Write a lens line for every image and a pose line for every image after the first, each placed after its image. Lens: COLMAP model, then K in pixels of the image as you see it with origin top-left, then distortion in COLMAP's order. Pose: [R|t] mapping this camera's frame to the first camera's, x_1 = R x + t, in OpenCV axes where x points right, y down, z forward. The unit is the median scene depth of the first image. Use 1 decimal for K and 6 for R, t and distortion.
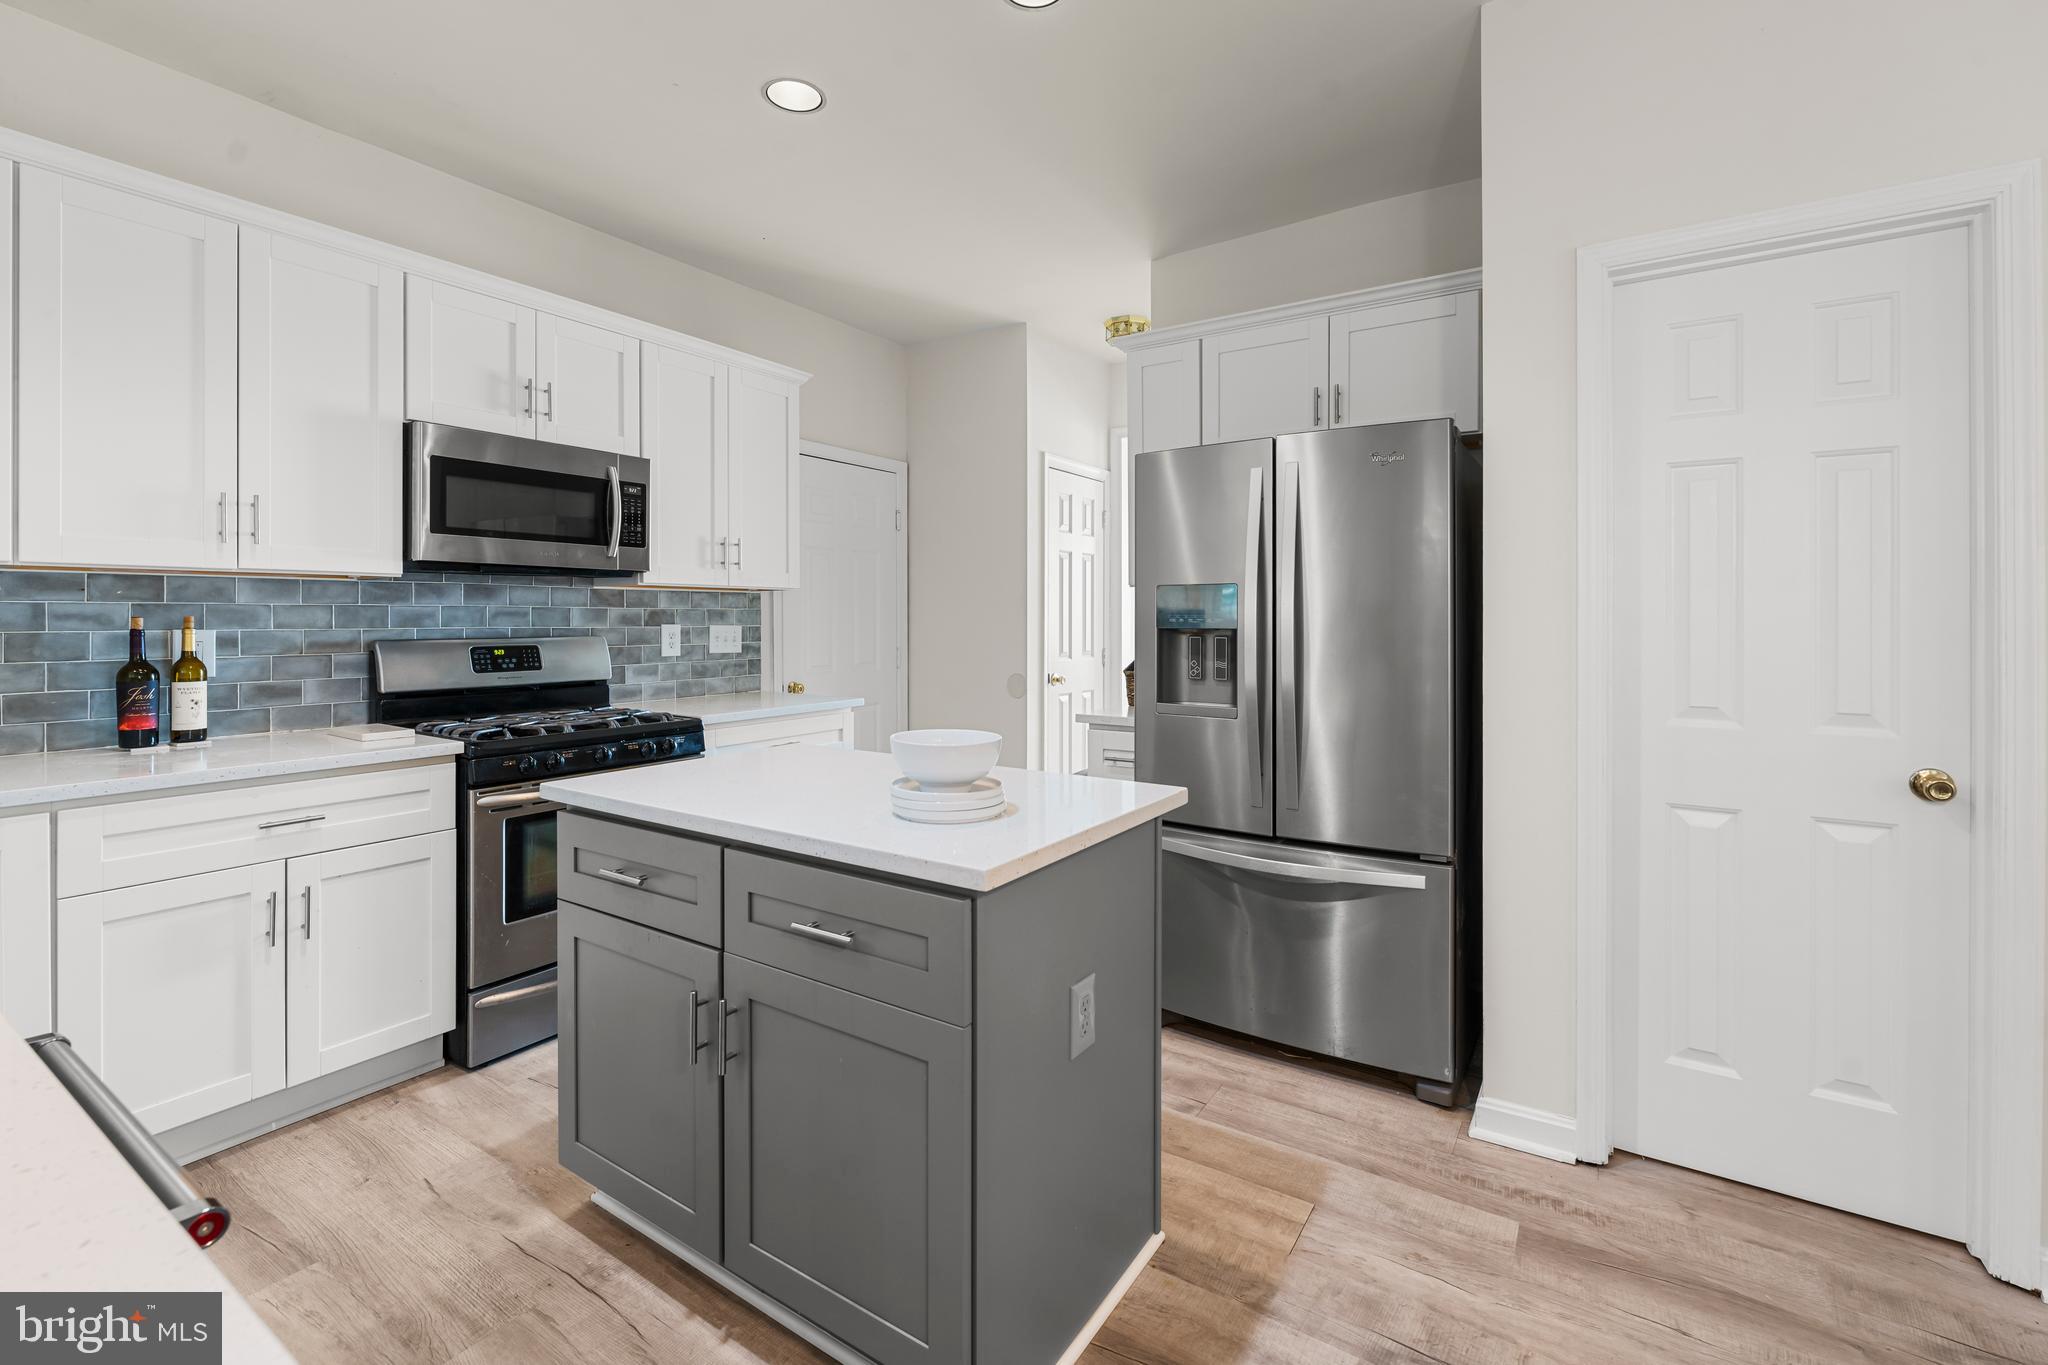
lens RADIAL K [[889.0, 0, 1024.3], [0, 889.0, 622.9], [0, 0, 1]] dist [0.000333, 0.000026]
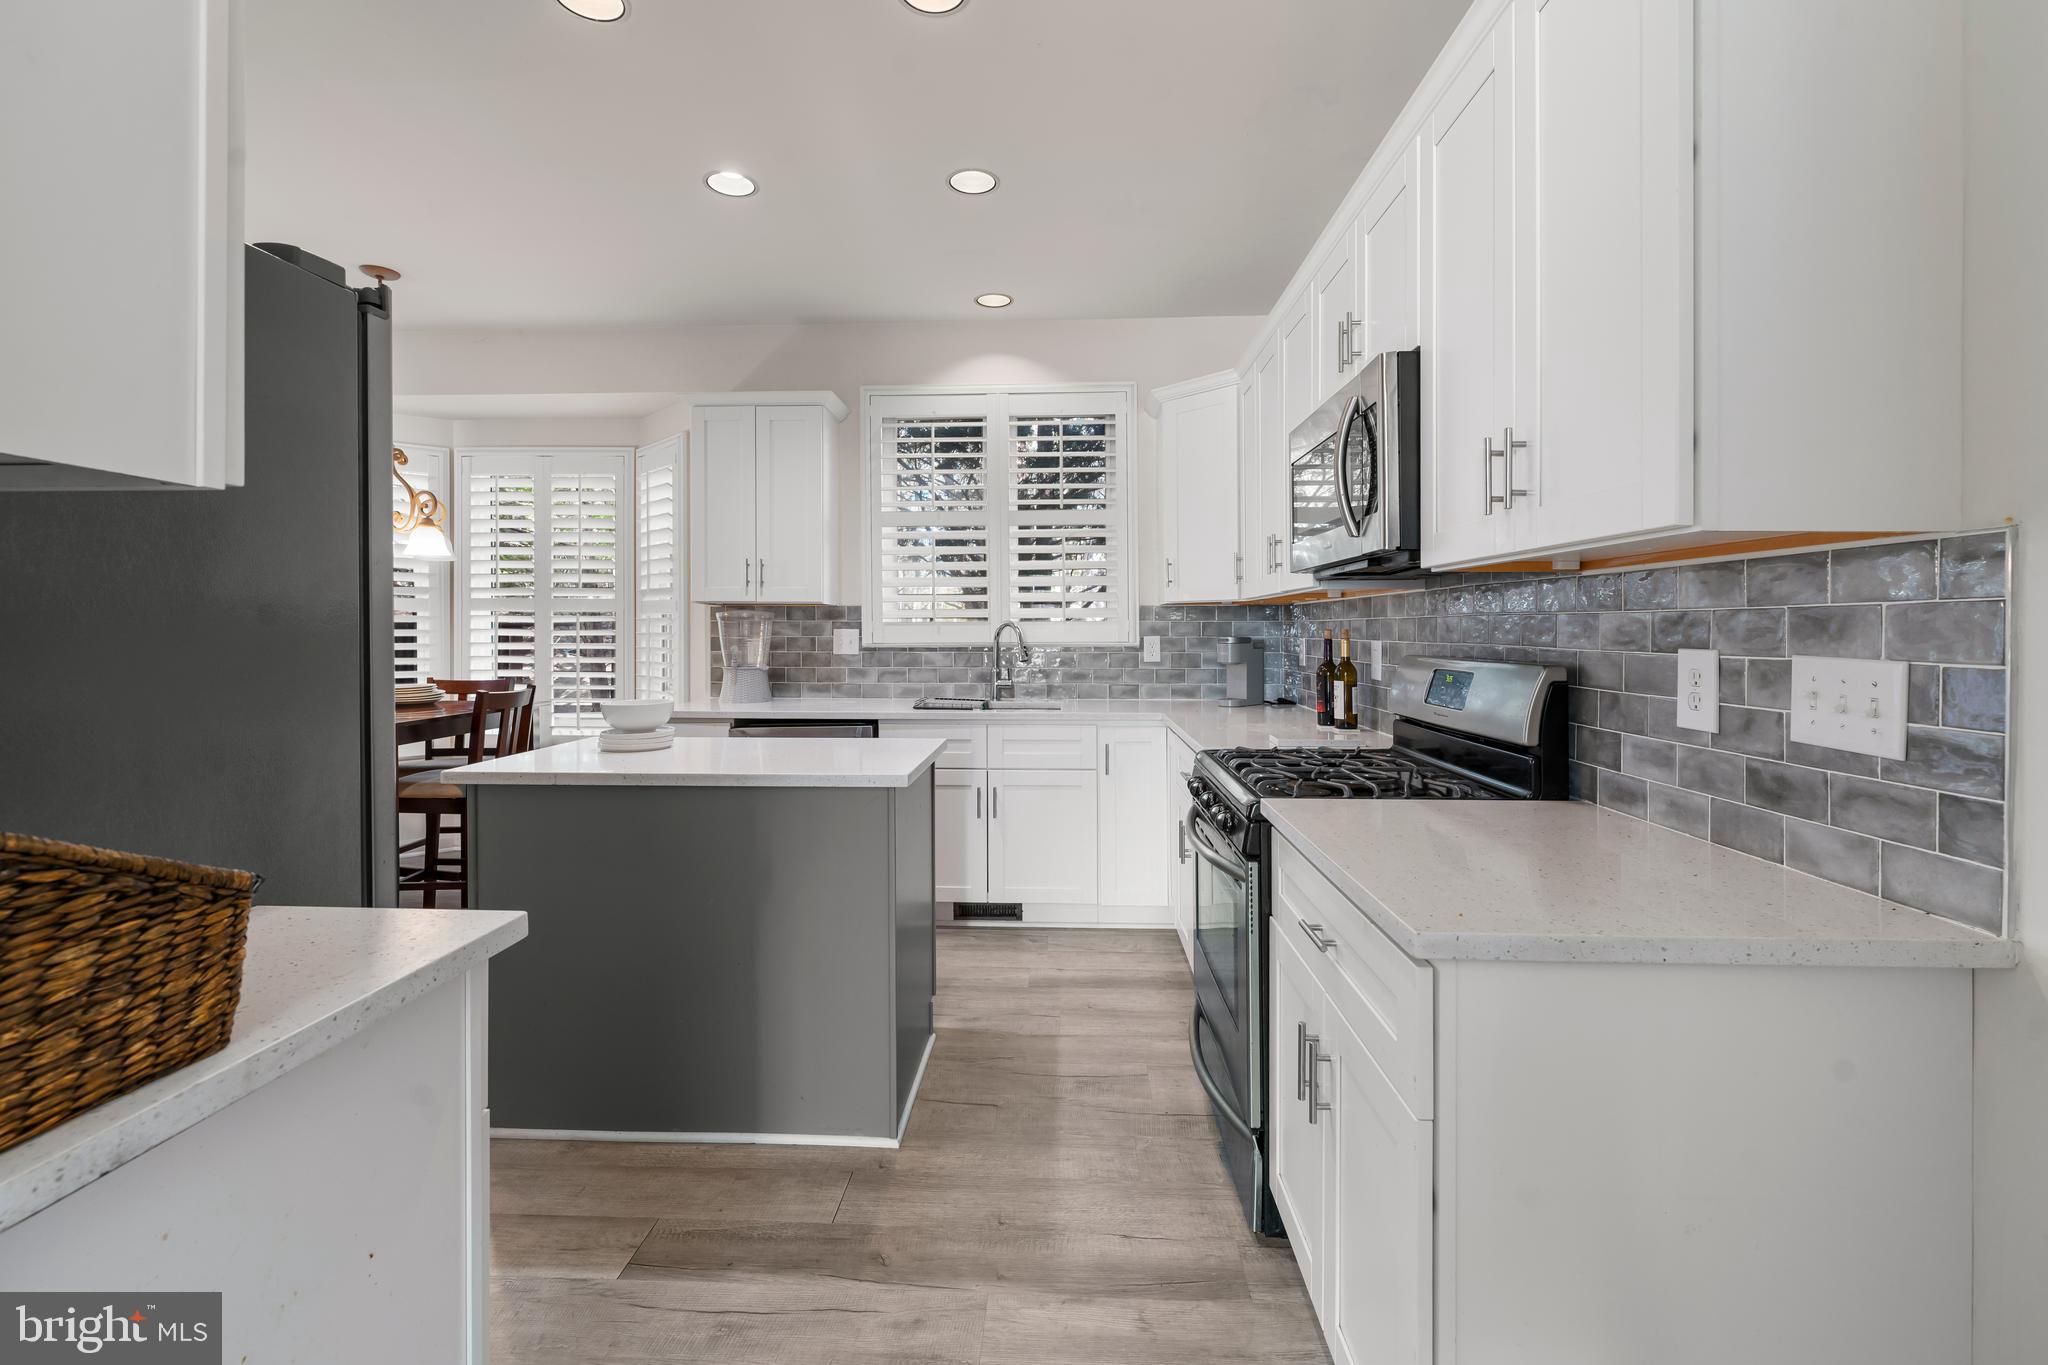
lens RADIAL K [[889.0, 0, 1024.3], [0, 889.0, 622.9], [0, 0, 1]] dist [0.000333, 0.000026]
pose [[-0.860667, -0.001668, -0.509165, 0.061030], [0.000117, 0.999994, -0.003474, -0.008791], [0.509168, -0.003049, -0.860662, 1.146545]]
